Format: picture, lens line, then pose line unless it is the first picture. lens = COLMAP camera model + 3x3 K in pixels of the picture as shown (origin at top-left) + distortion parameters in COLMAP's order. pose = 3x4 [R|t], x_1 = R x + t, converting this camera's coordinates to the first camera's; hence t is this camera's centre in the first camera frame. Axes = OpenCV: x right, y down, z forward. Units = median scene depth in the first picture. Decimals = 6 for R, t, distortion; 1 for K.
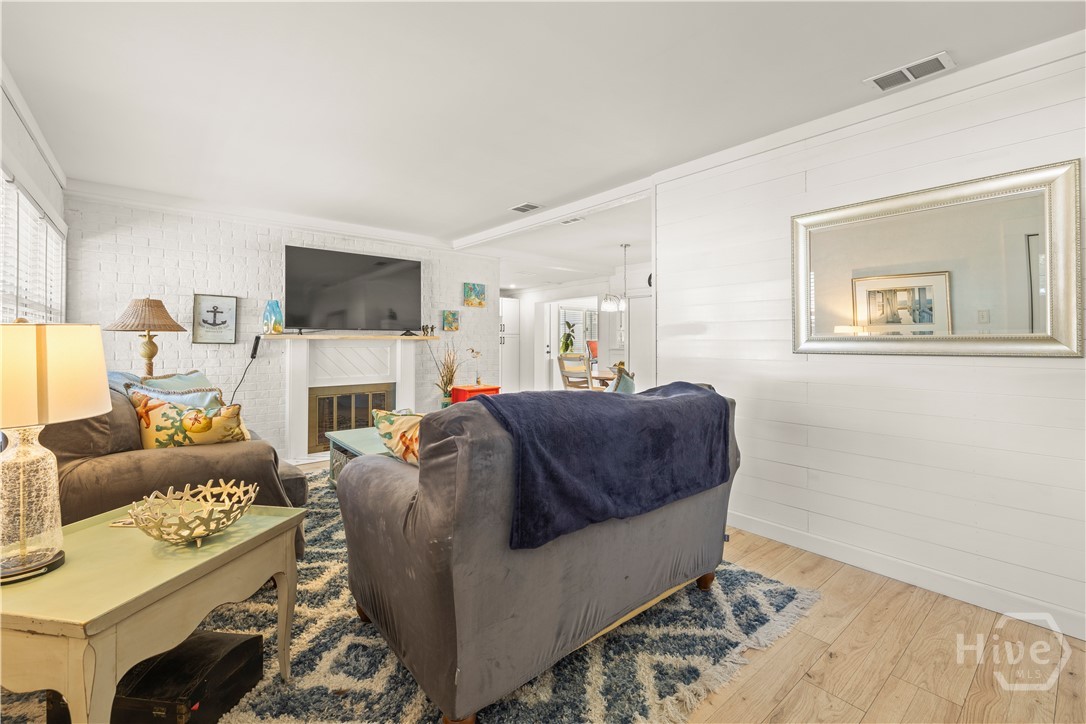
lens RADIAL K [[466.3, 0, 541.5], [0, 466.3, 336.2], [0, 0, 1]] dist [-0.001093, -0.000087]
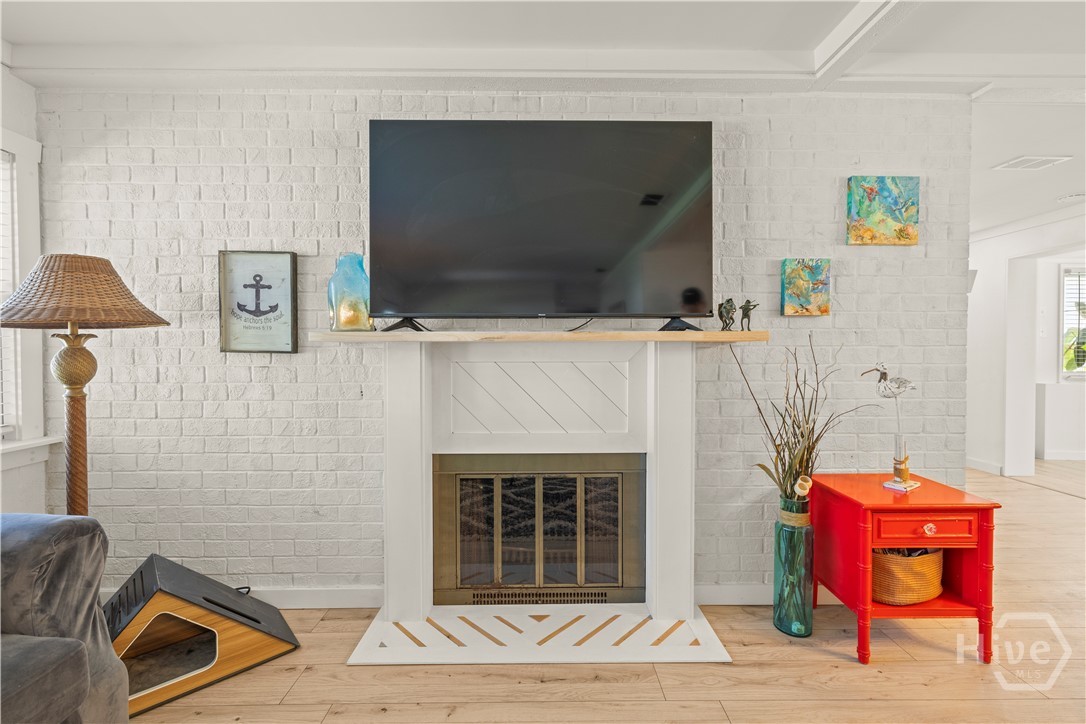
lens RADIAL K [[453.9, 0, 544.4], [0, 453.9, 356.1], [0, 0, 1]] dist [-0.000409, -0.000461]
pose [[0.773430, 0.009291, -0.633814, -0.141542], [0.009619, 0.999605, 0.026391, 0.008187], [0.633809, -0.026509, 0.773035, 0.667613]]
